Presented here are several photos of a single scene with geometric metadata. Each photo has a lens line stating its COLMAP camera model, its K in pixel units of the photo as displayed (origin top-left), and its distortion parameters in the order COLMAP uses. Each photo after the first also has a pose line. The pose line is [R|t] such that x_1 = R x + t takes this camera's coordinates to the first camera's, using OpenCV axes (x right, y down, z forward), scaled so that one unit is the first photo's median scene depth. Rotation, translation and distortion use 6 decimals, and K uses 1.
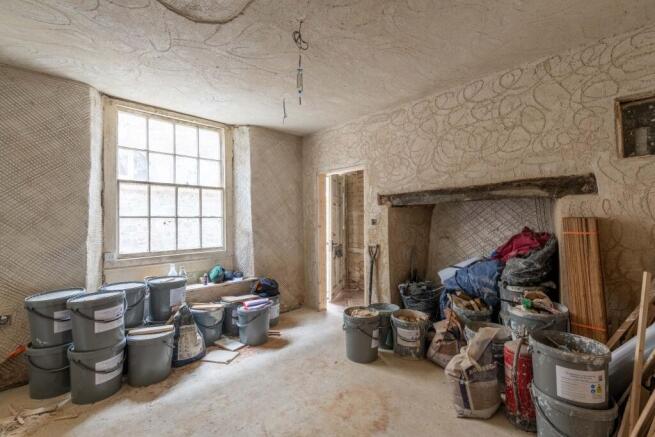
lens RADIAL K [[298.3, 0, 338.6], [0, 298.3, 219.8], [0, 0, 1]] dist [-0.000036, 0.000267]
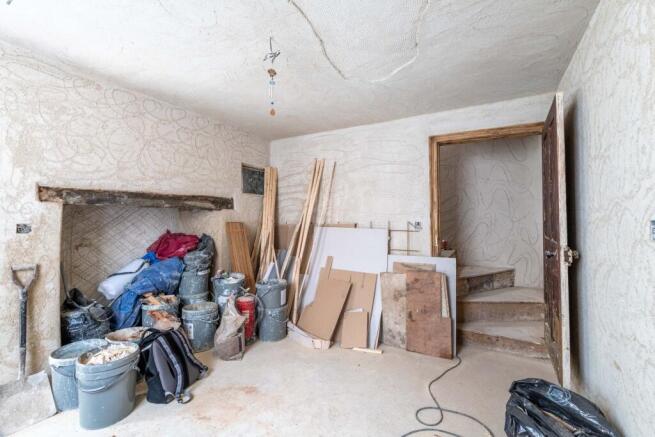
lens RADIAL K [[298.3, 0, 326.2], [0, 298.3, 218.1], [0, 0, 1]] dist [-0.000036, 0.000267]
pose [[-0.302654, 0.015060, 0.952981, -0.745570], [0.004528, 0.999887, -0.014363, -0.002956], [-0.953090, -0.000032, -0.302688, 0.698096]]
